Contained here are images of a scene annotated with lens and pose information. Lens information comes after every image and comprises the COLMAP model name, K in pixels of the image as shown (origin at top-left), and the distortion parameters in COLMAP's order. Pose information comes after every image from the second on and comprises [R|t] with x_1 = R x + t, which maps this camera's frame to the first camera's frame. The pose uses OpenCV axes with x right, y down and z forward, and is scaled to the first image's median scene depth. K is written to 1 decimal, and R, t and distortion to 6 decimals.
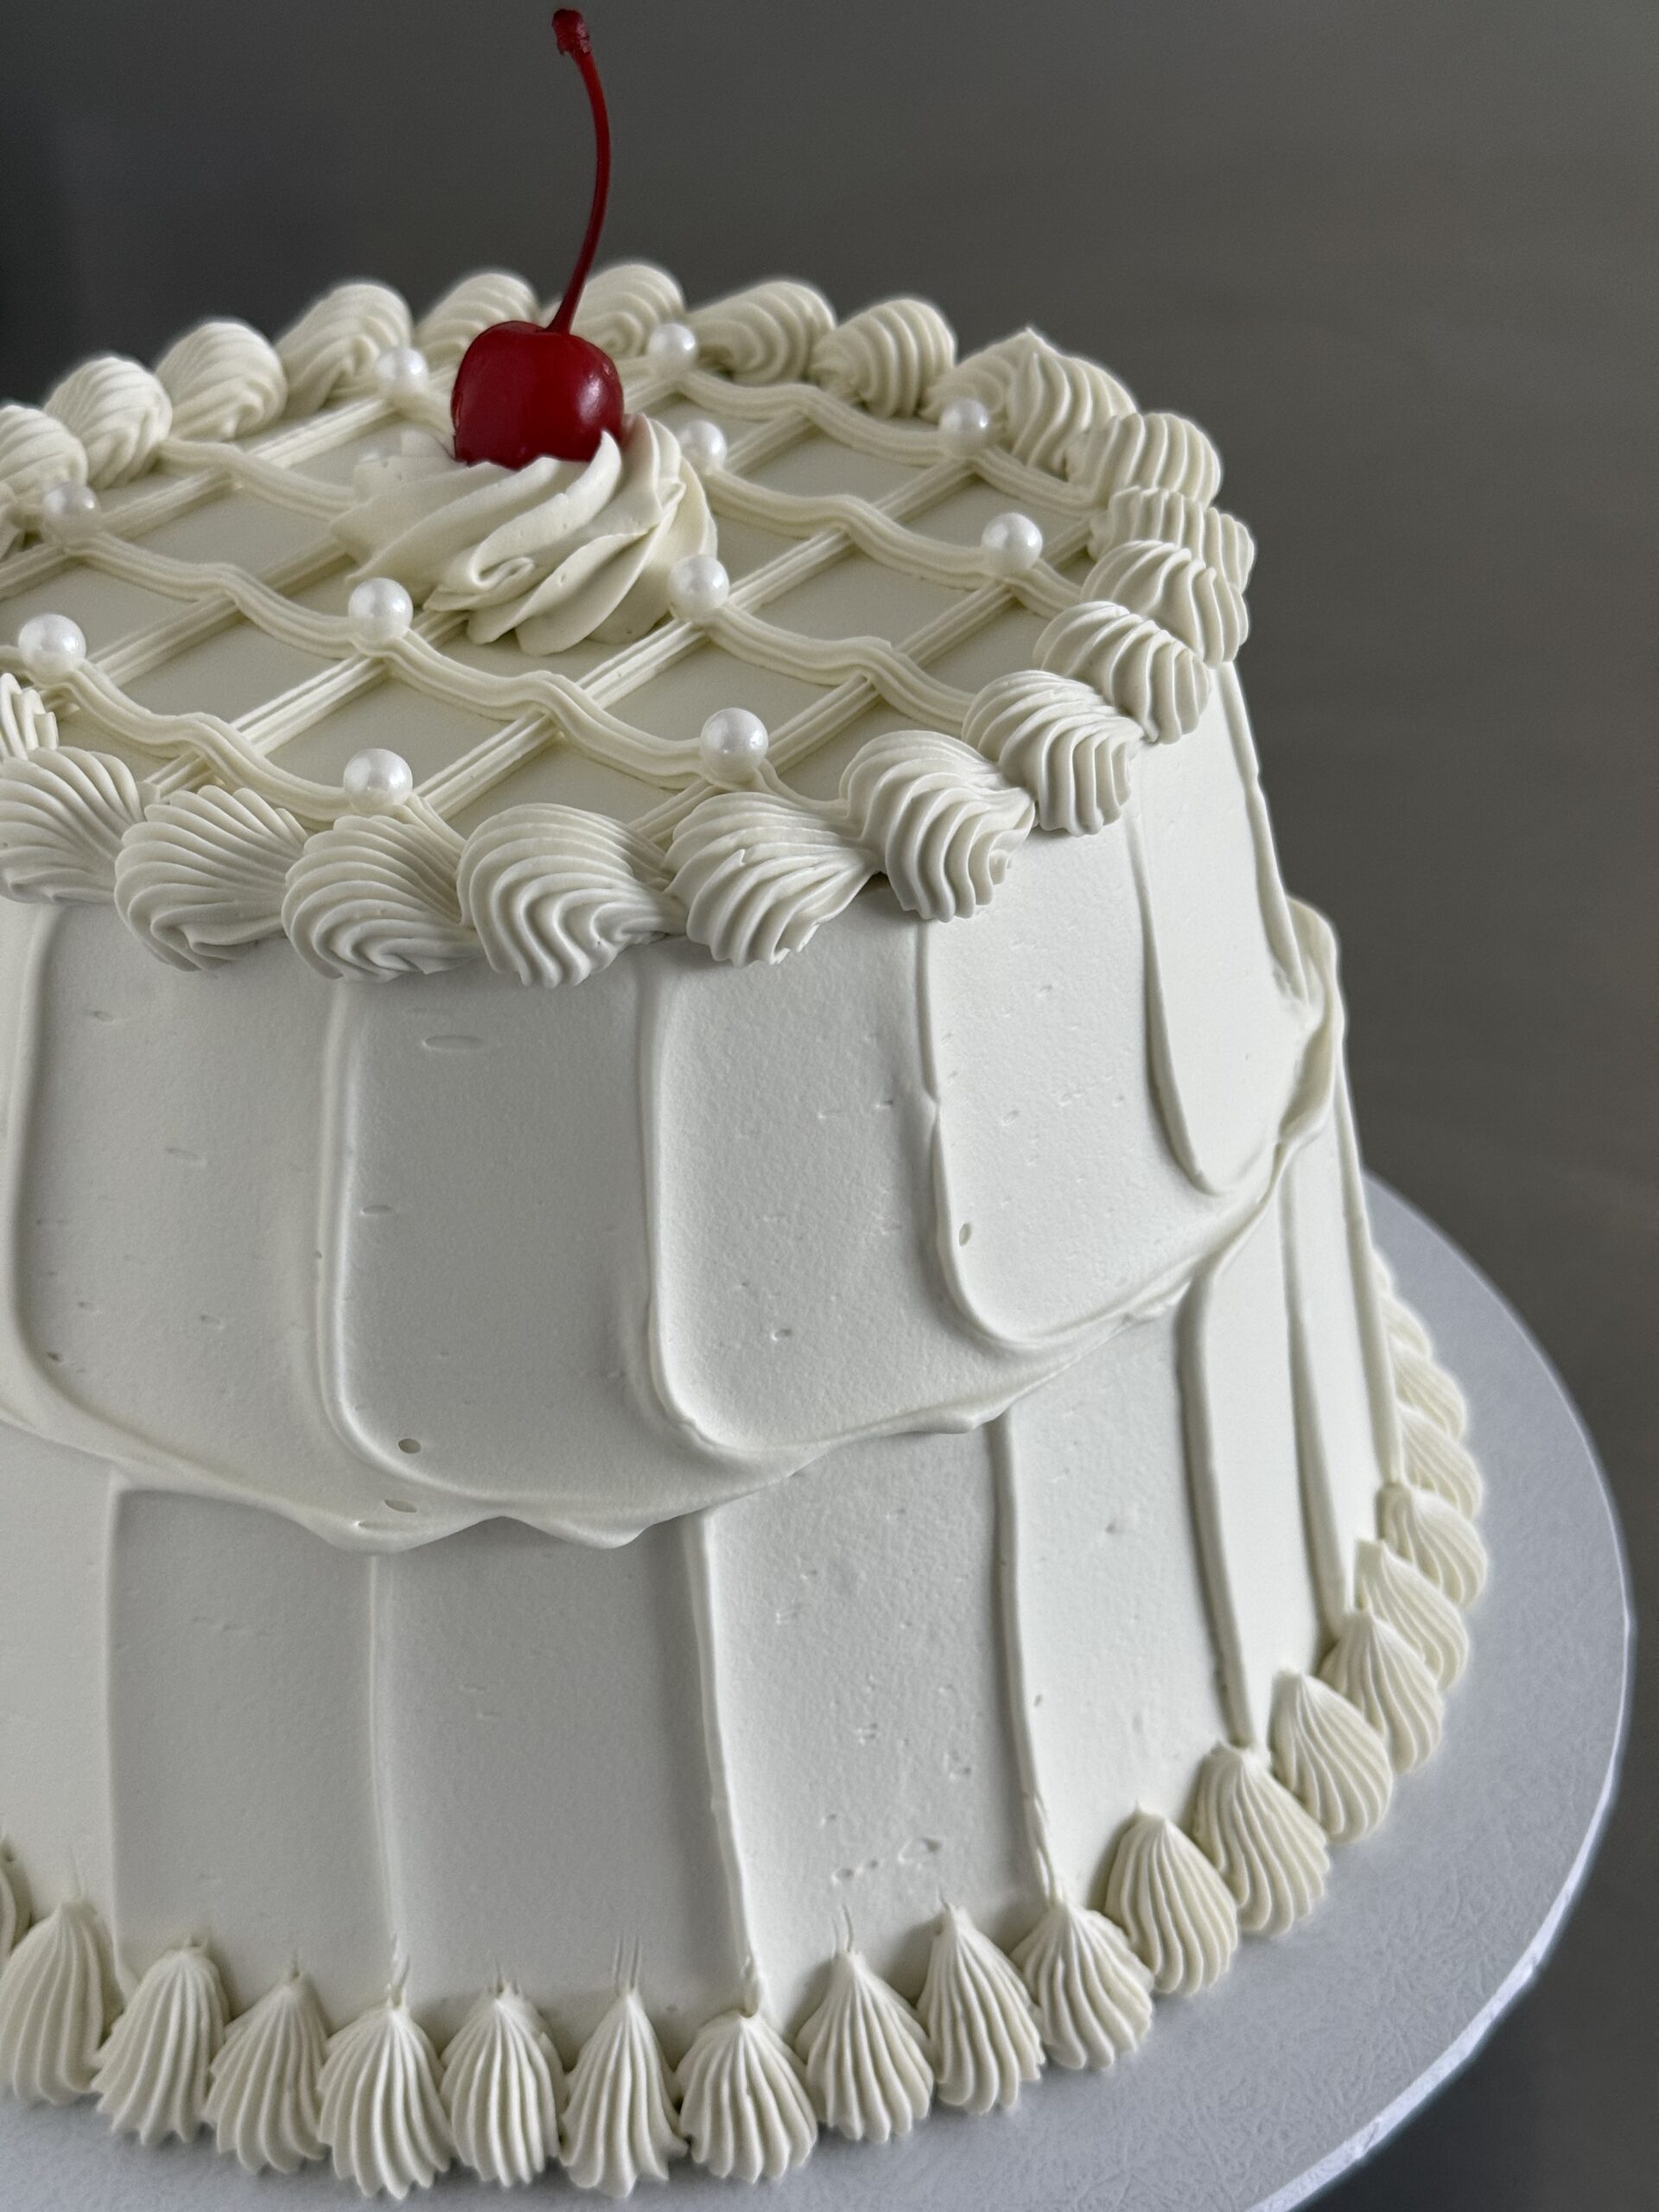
lens RADIAL K [[3135.4, 0, 829.5], [0, 3135.4, 1106.0], [0, 0, 1]] dist [0.177088, -0.433357]
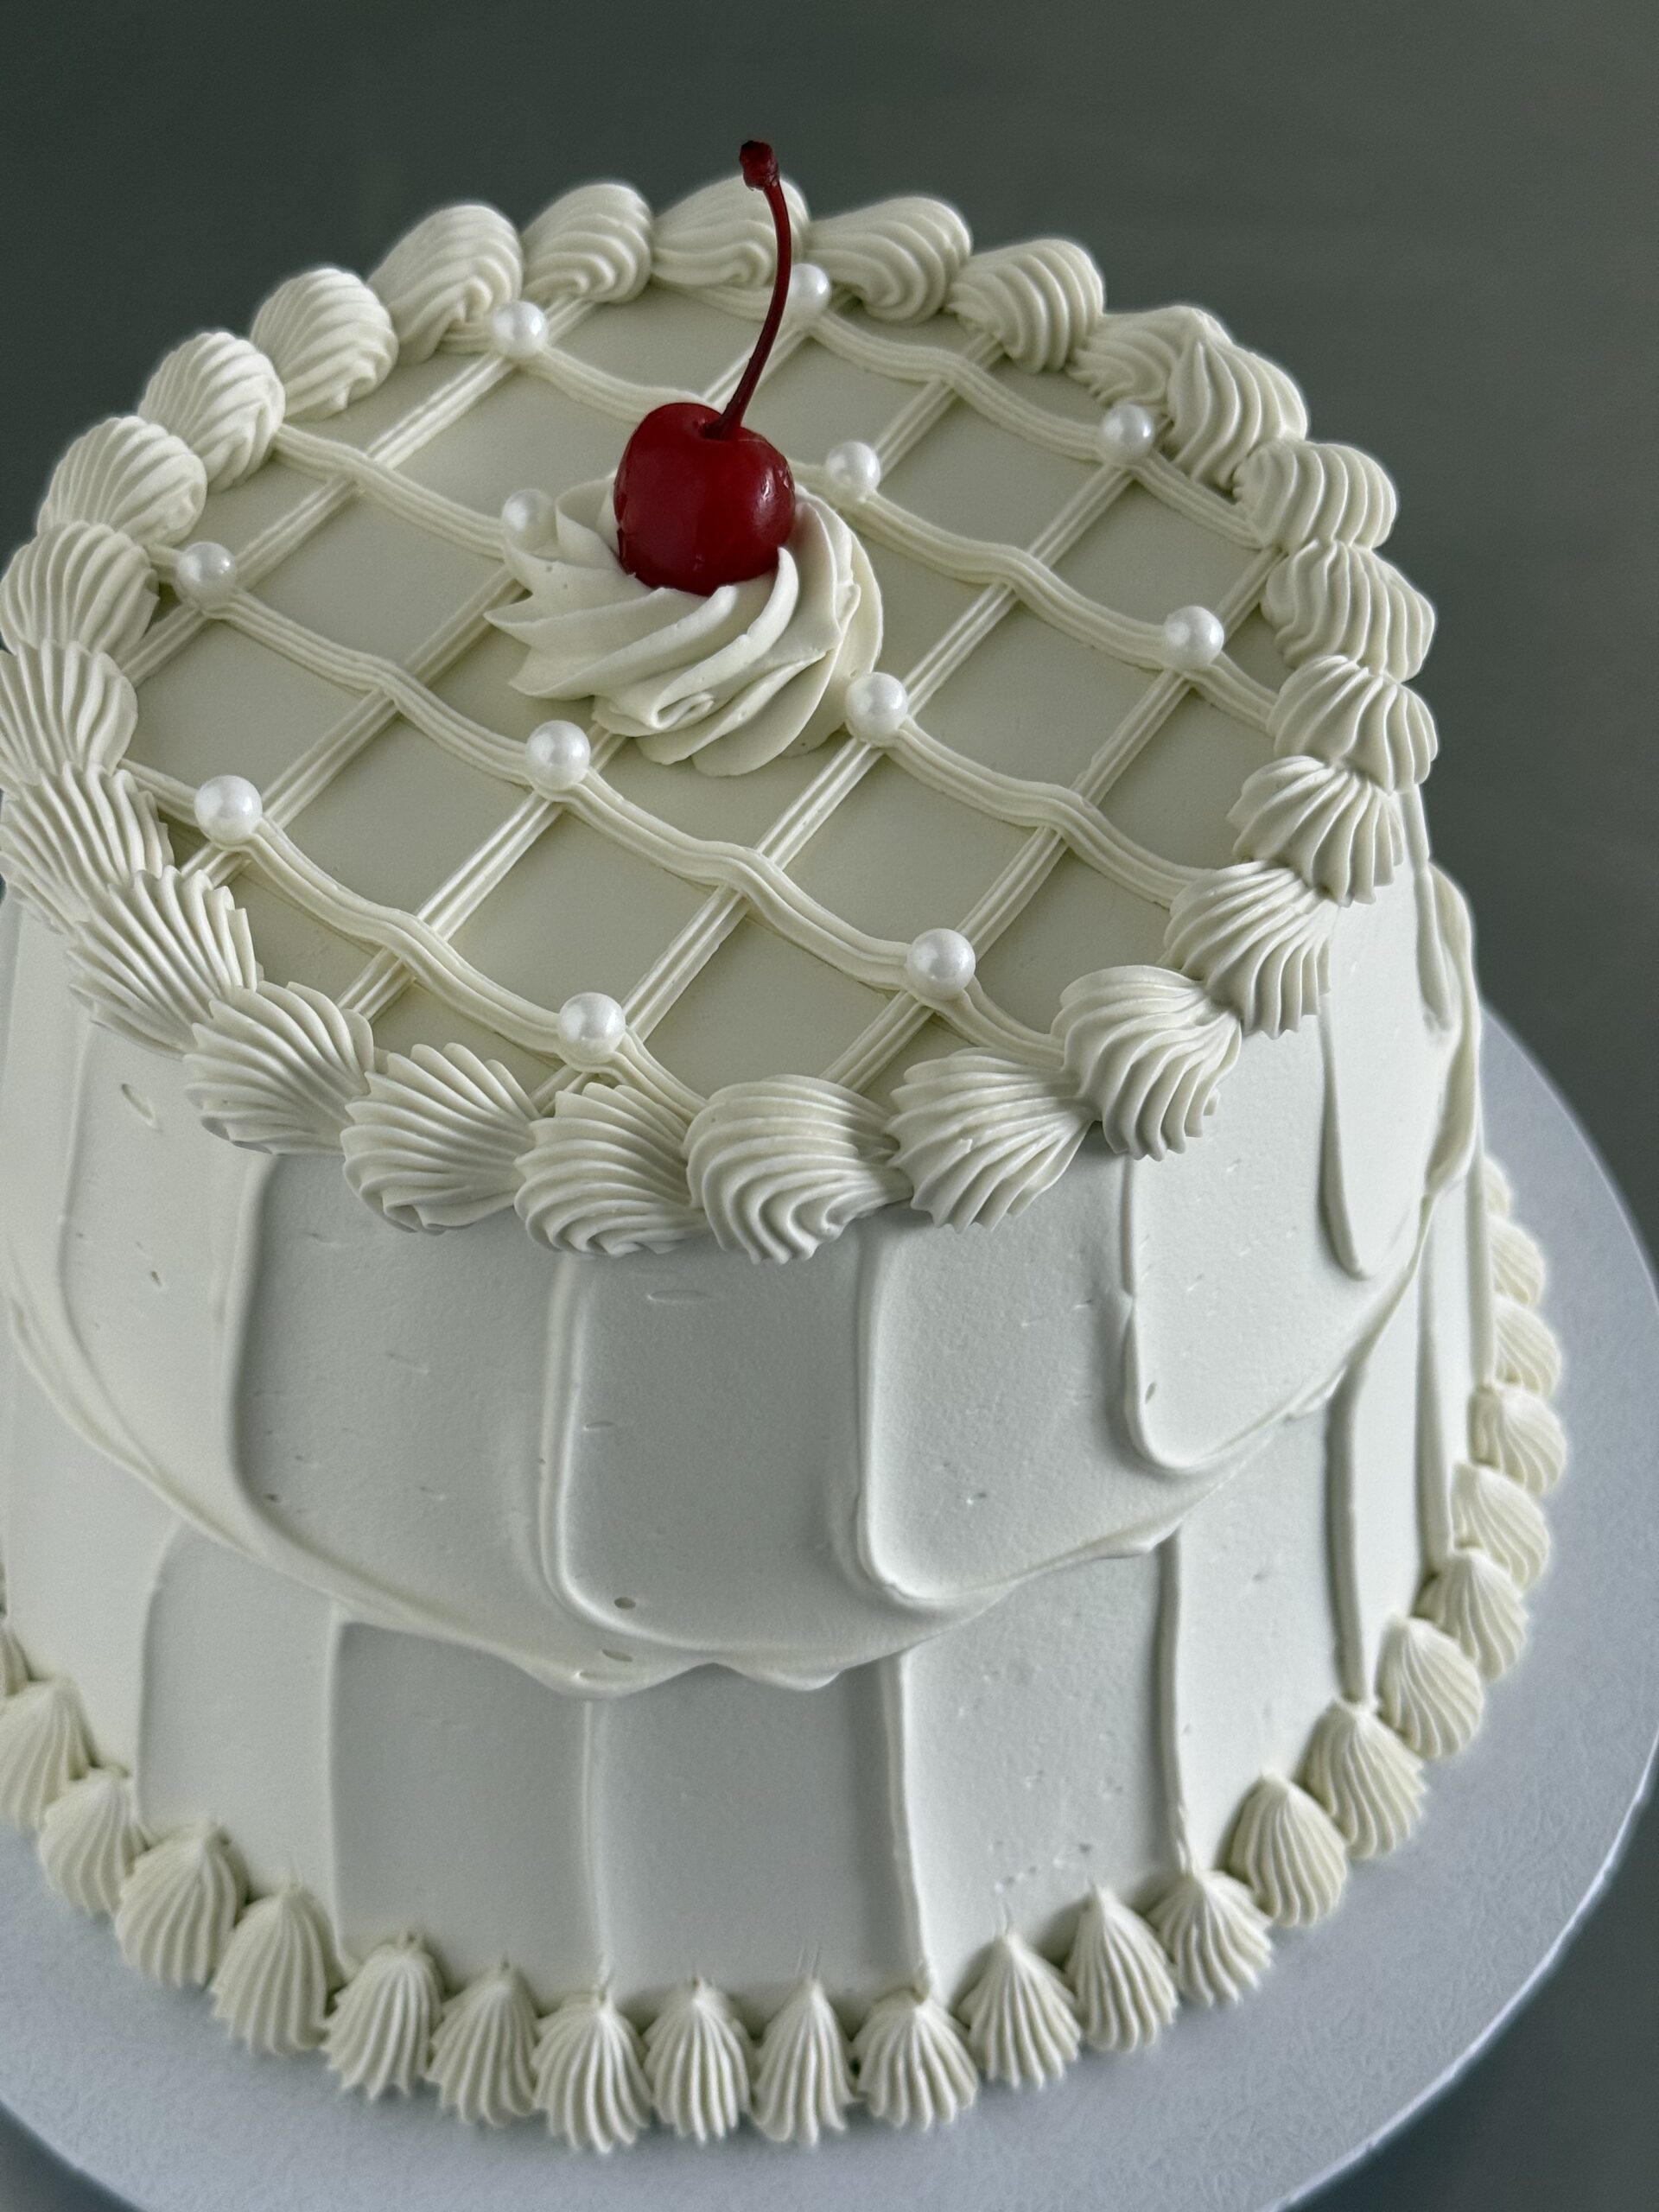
lens RADIAL K [[3135.4, 0, 829.5], [0, 3135.4, 1106.0], [0, 0, 1]] dist [0.177088, -0.433357]
pose [[0.999108, -0.011290, 0.040691, -0.097525], [-0.001096, 0.956339, 0.292256, -0.331653], [-0.042214, -0.292040, 0.955474, 0.034095]]
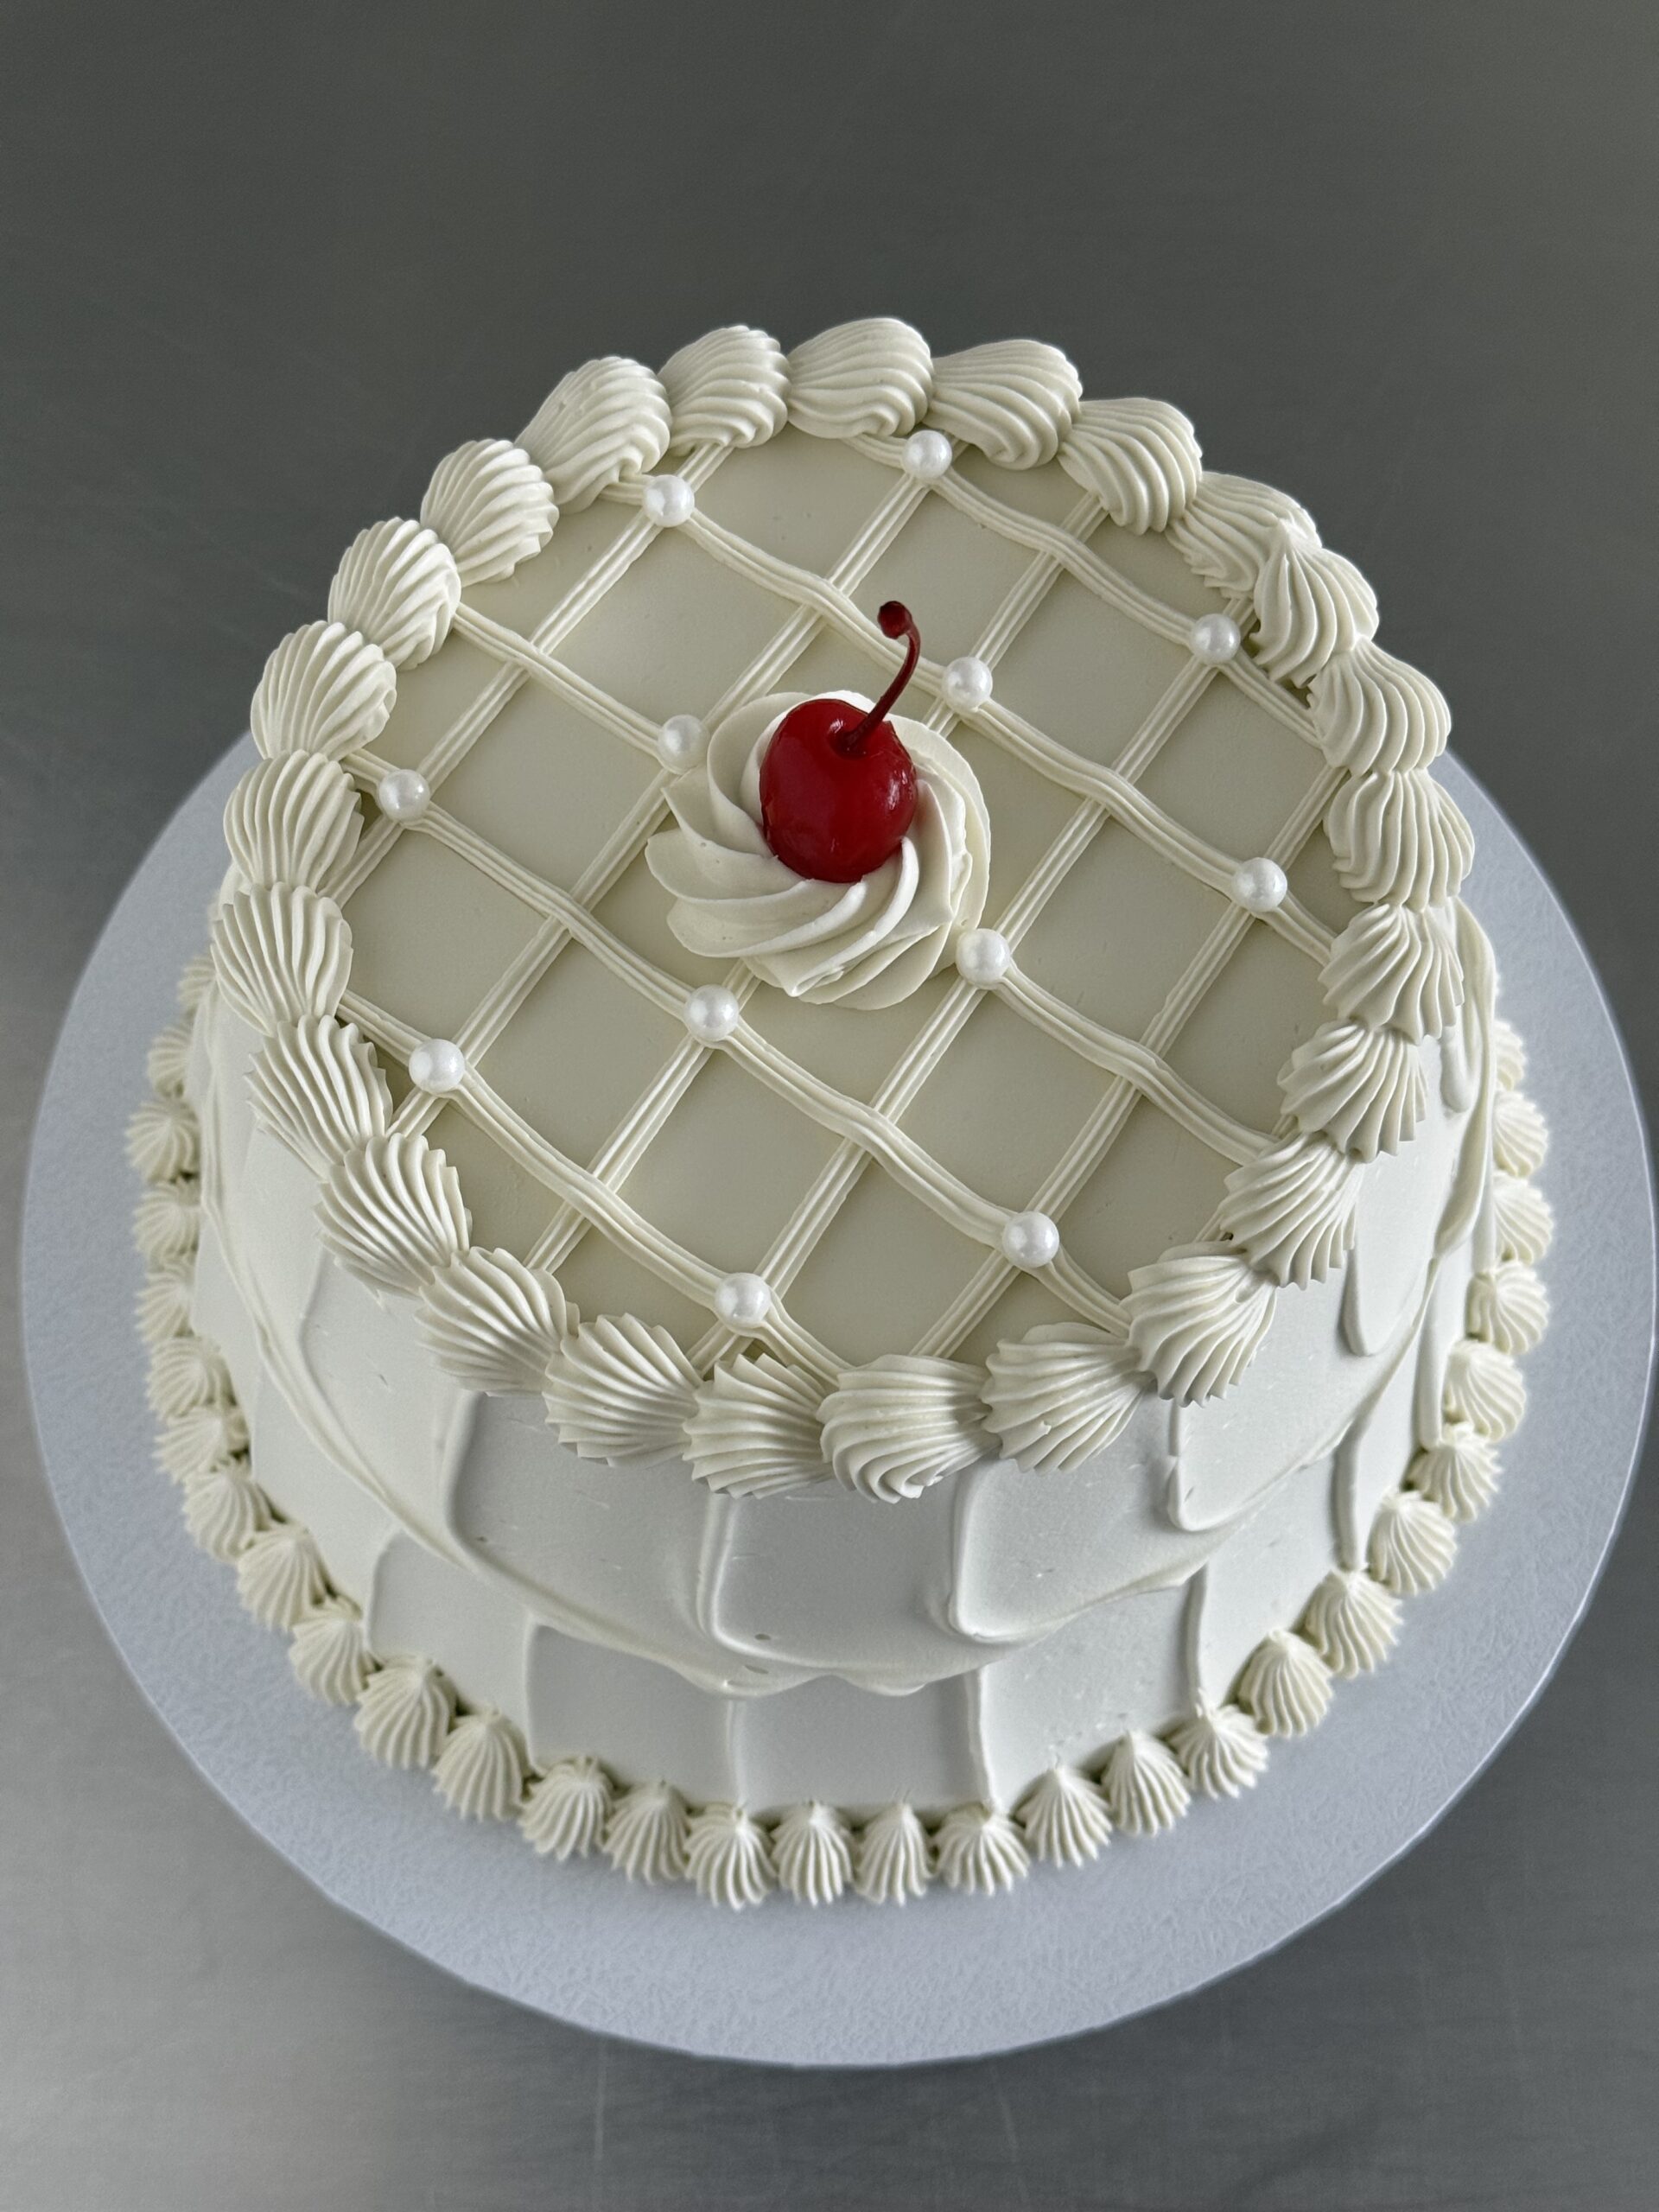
lens RADIAL K [[3135.4, 0, 829.5], [0, 3135.4, 1106.0], [0, 0, 1]] dist [0.177088, -0.433357]
pose [[0.999876, -0.003476, 0.015339, -0.114986], [-0.006420, 0.800120, 0.599806, -0.803419], [-0.014358, -0.599830, 0.799999, 0.062101]]
